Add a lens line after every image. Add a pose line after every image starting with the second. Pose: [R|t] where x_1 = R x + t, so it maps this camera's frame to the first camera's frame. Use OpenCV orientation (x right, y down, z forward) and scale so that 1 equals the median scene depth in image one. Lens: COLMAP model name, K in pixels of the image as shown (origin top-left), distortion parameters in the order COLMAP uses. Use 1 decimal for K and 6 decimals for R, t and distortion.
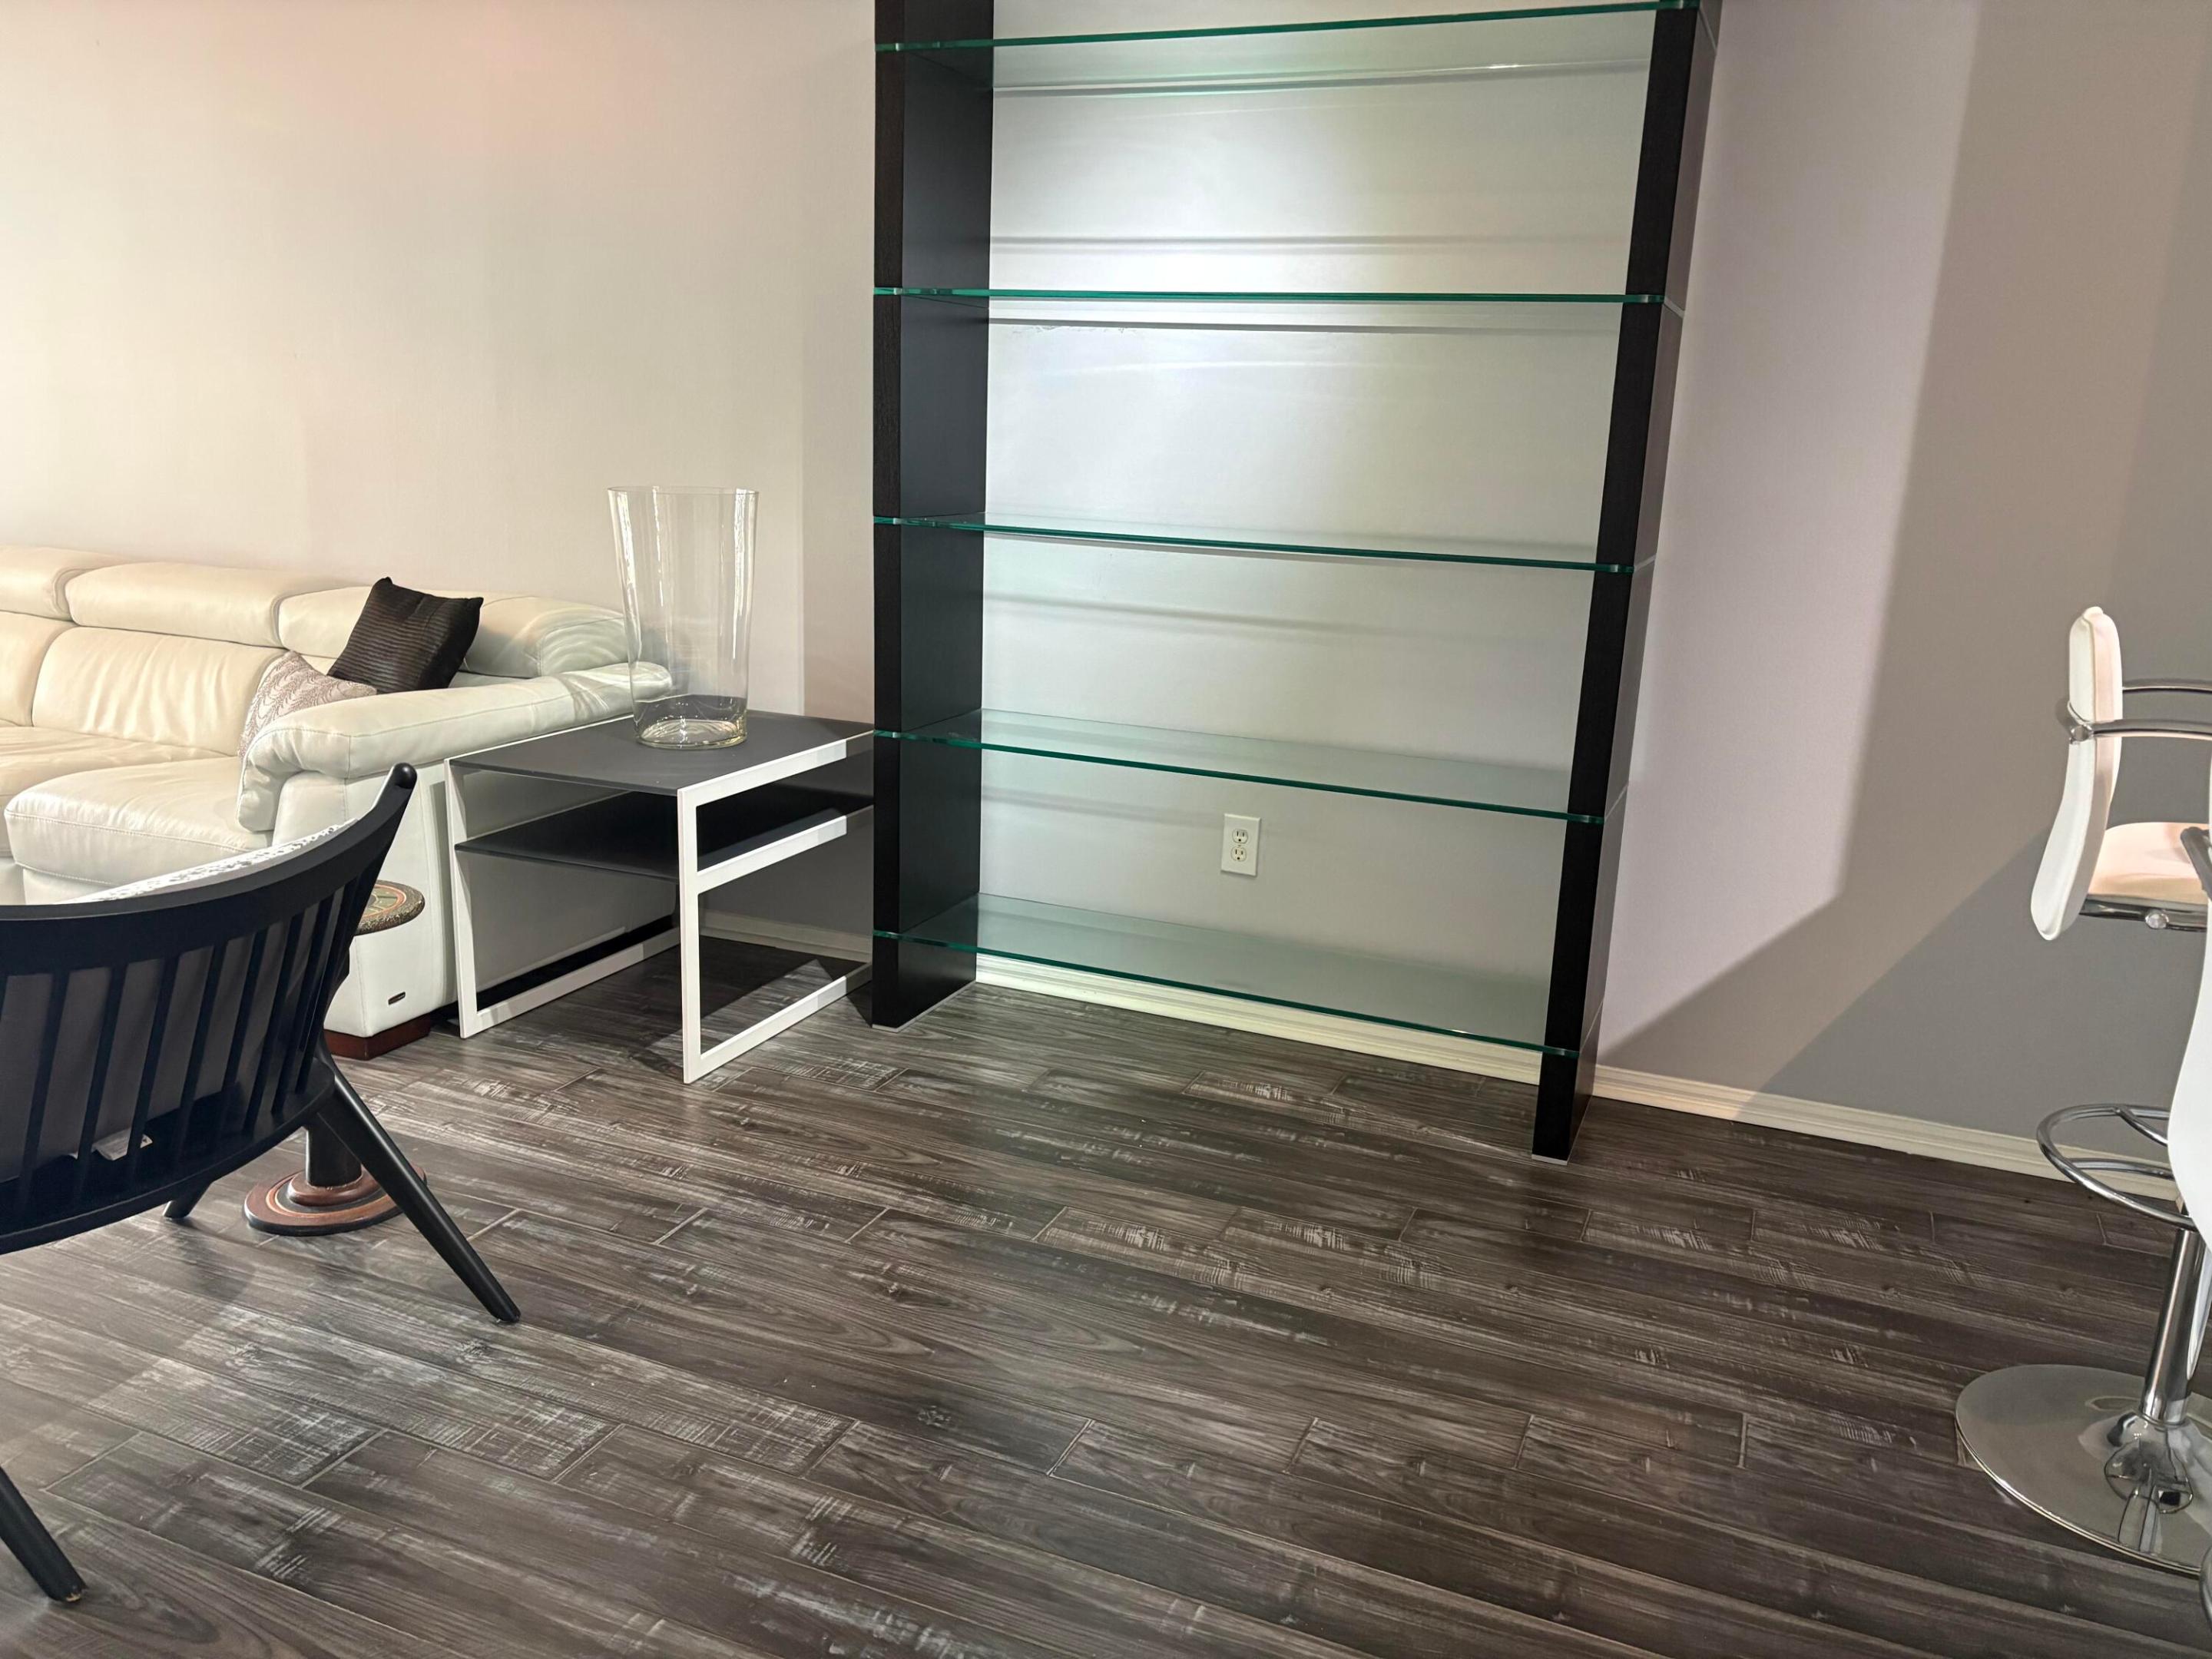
lens RADIAL K [[1677.7, 0, 1097.5], [0, 1677.7, 806.9], [0, 0, 1]] dist [0.043462, -0.039225]
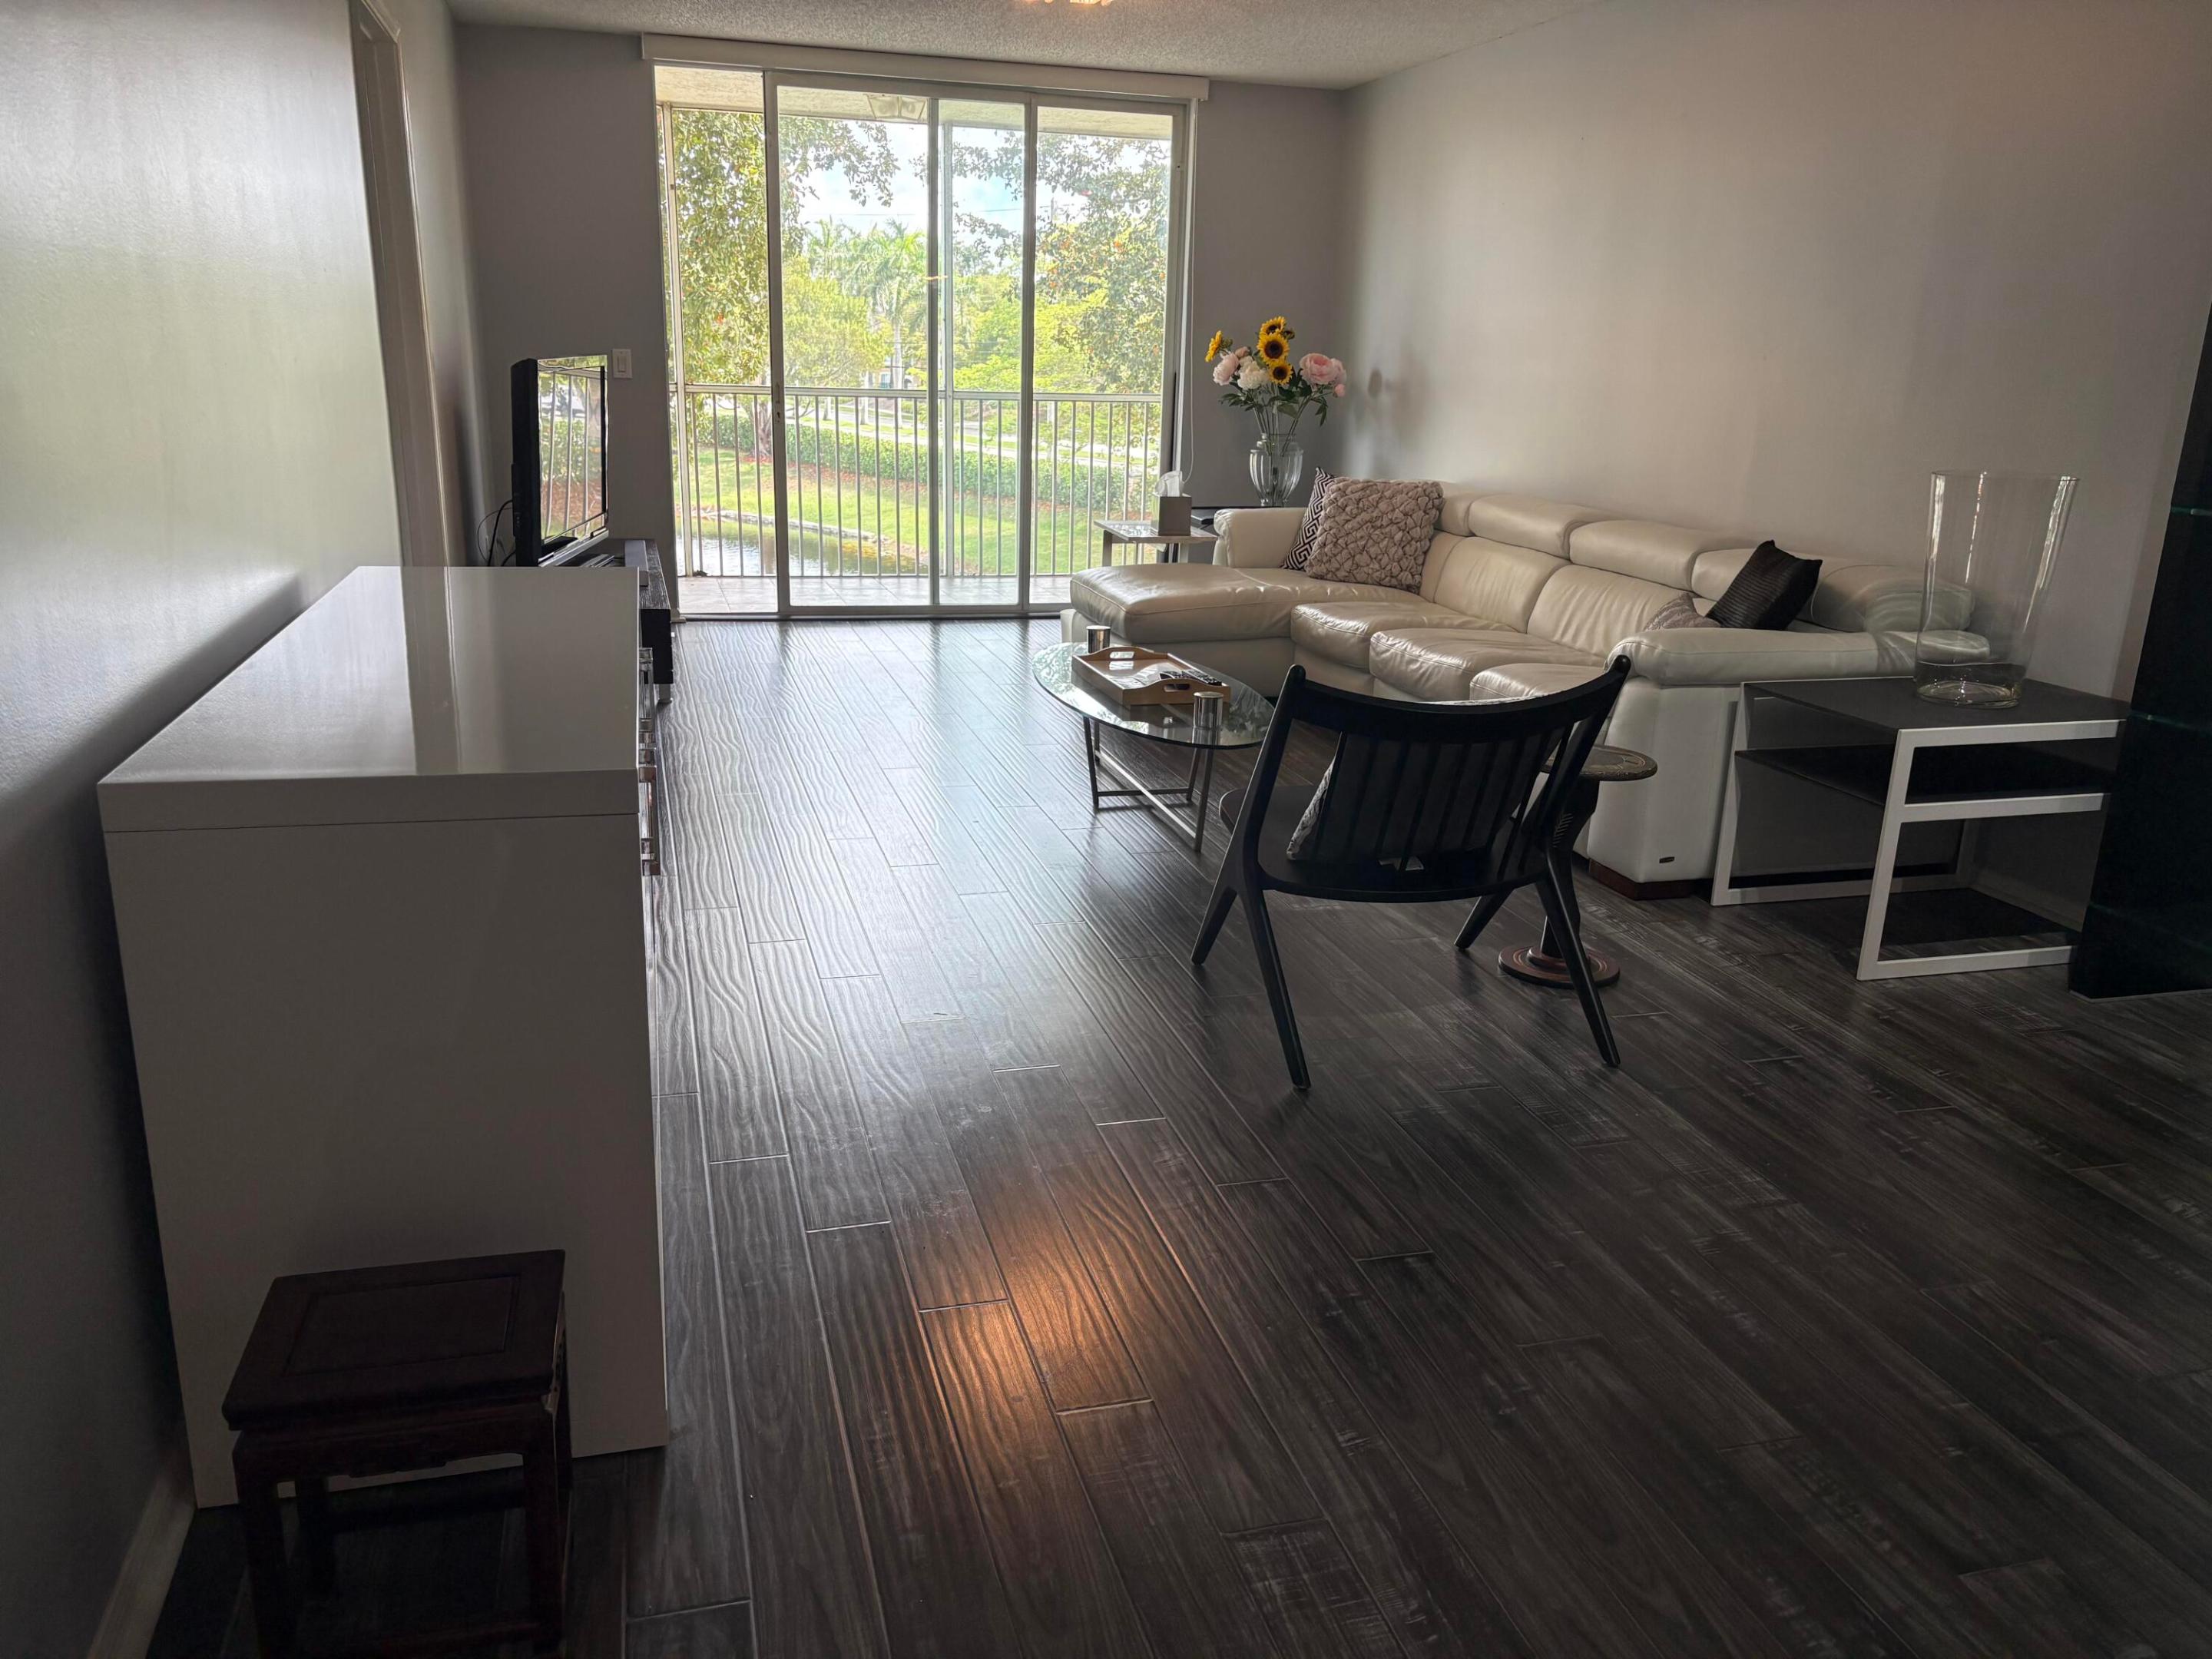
lens RADIAL K [[1677.7, 0, 1108.4], [0, 1677.7, 836.4], [0, 0, 1]] dist [0.043462, -0.039225]
pose [[0.621181, 0.203592, -0.756760, 0.293715], [-0.184586, 0.976506, 0.111194, 0.030825], [0.761618, 0.070616, 0.644167, -0.160557]]
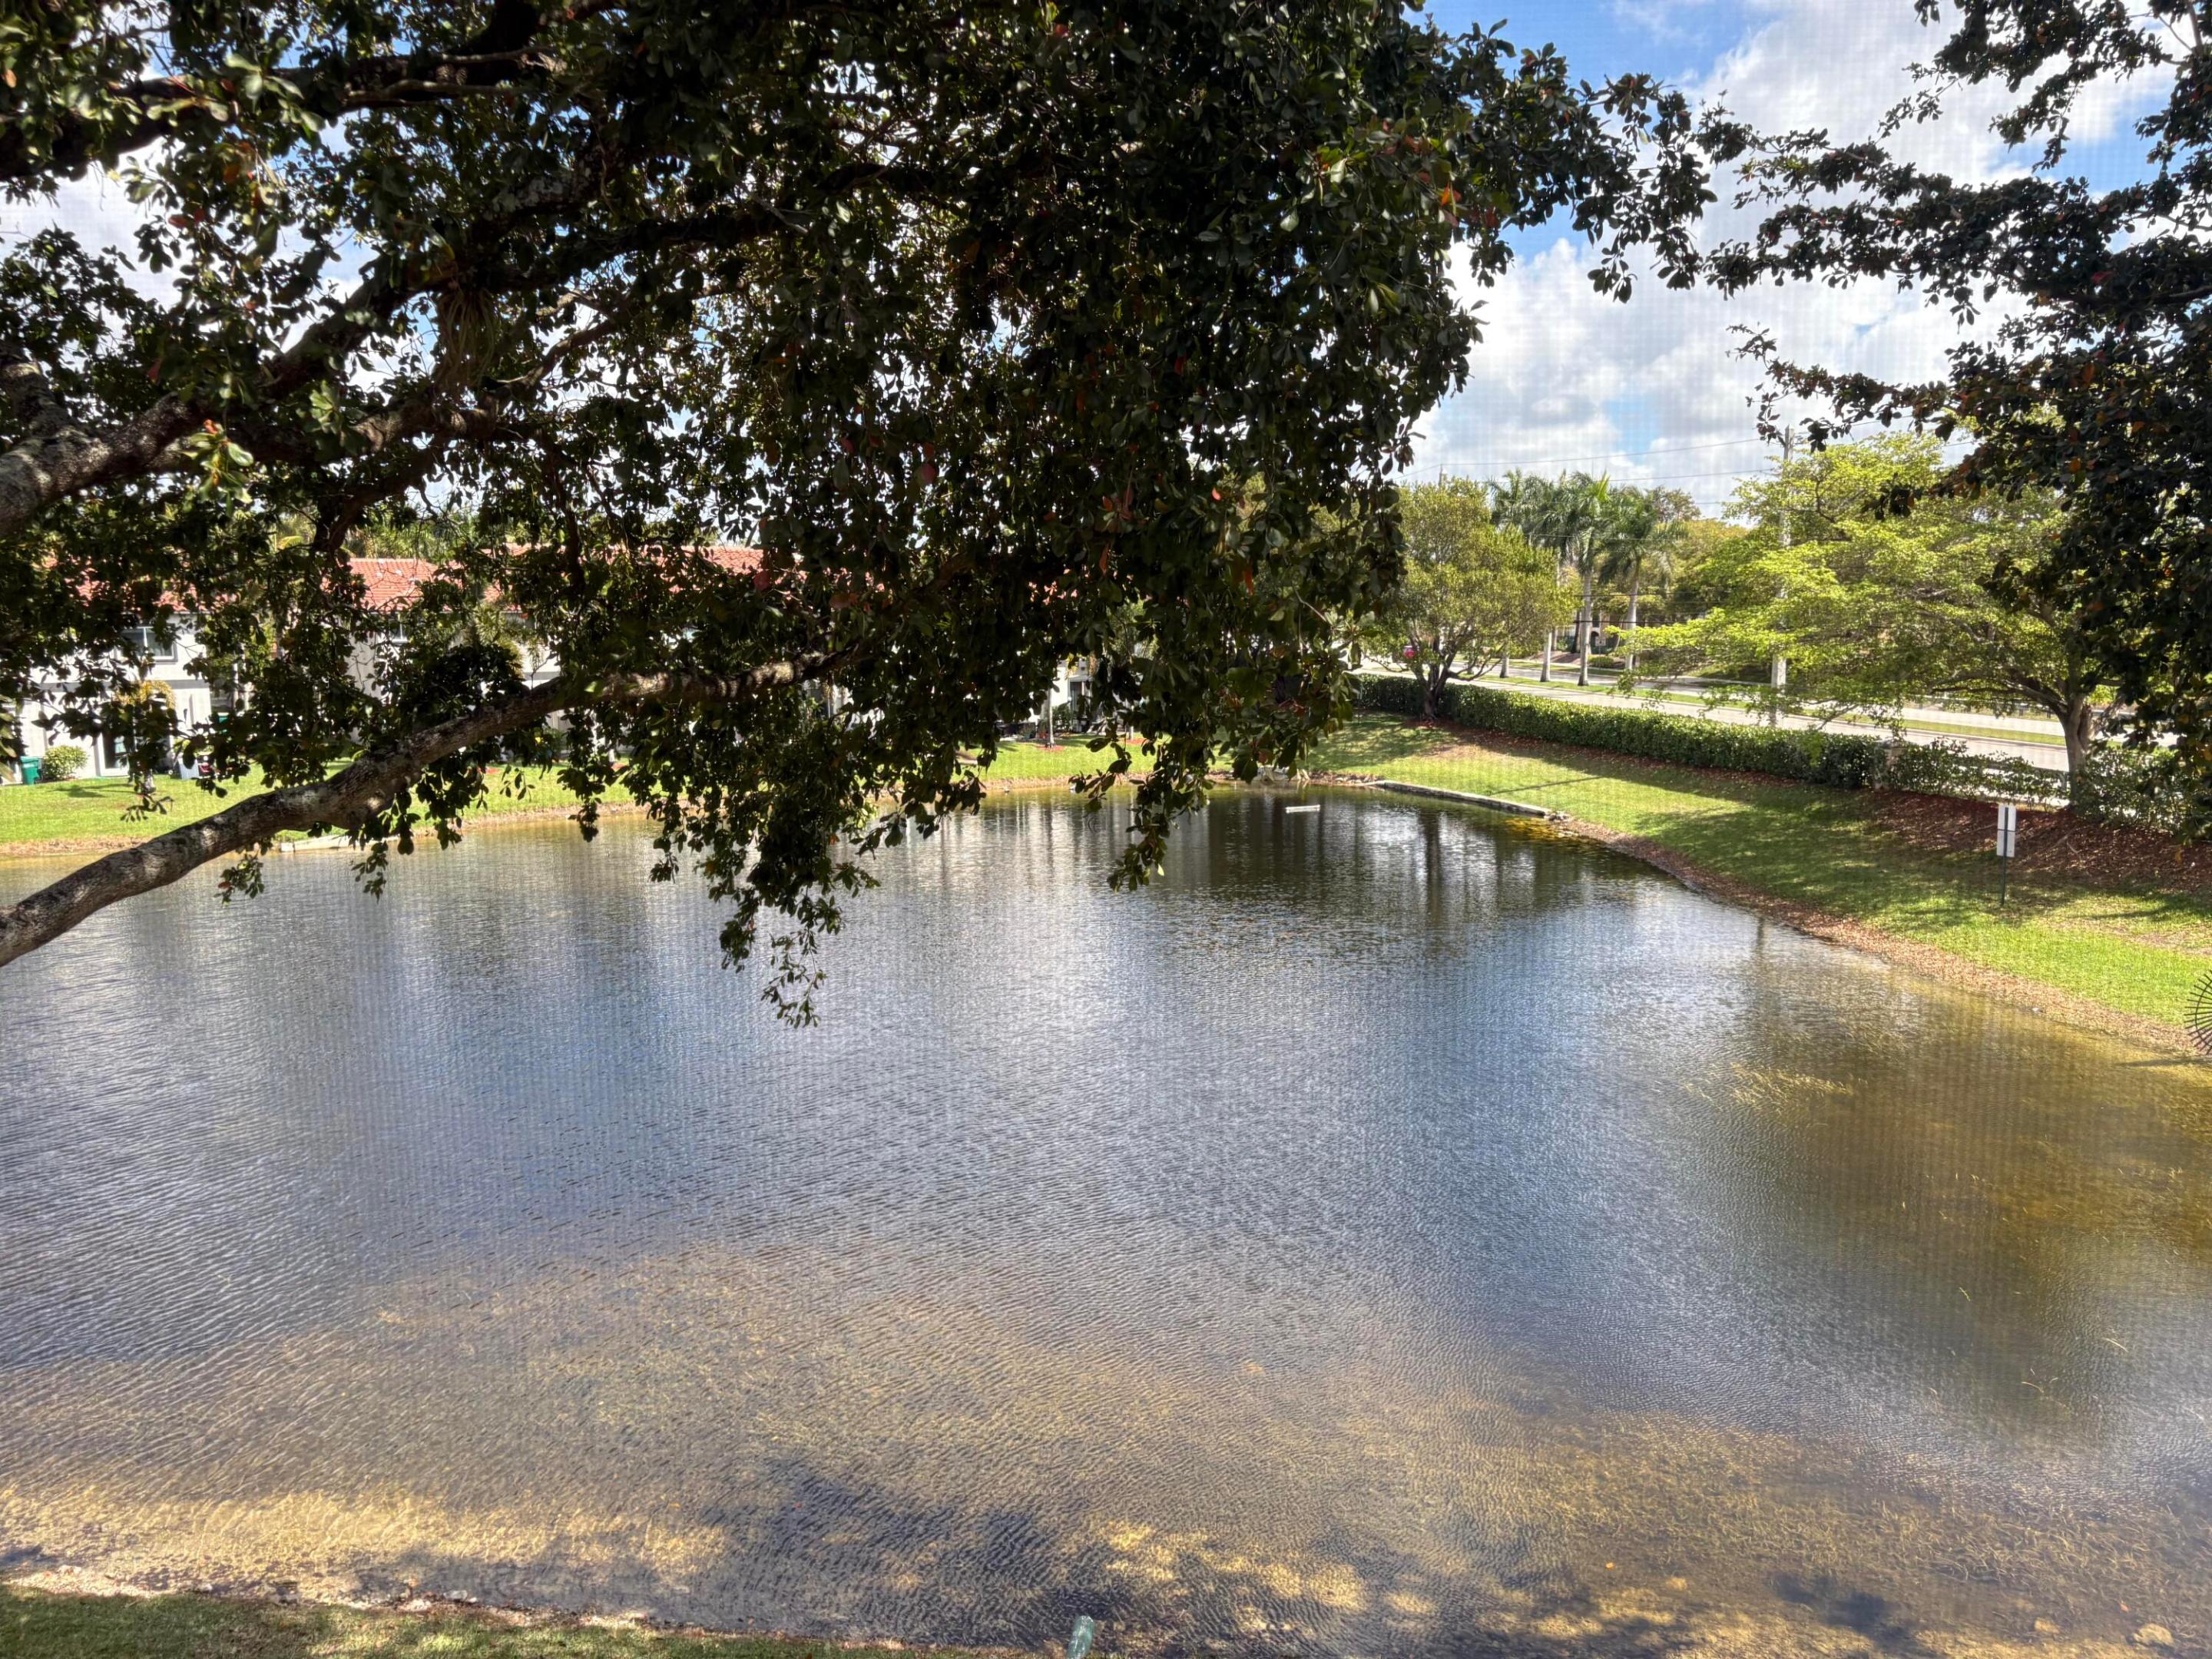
lens RADIAL K [[1677.7, 0, 1070.9], [0, 1677.7, 799.7], [0, 0, 1]] dist [0.043462, -0.039225]
pose [[0.255605, 0.084880, -0.963048, -2.697527], [-0.210205, 0.977187, 0.030335, -0.462348], [0.943653, 0.194684, 0.267615, 1.445367]]
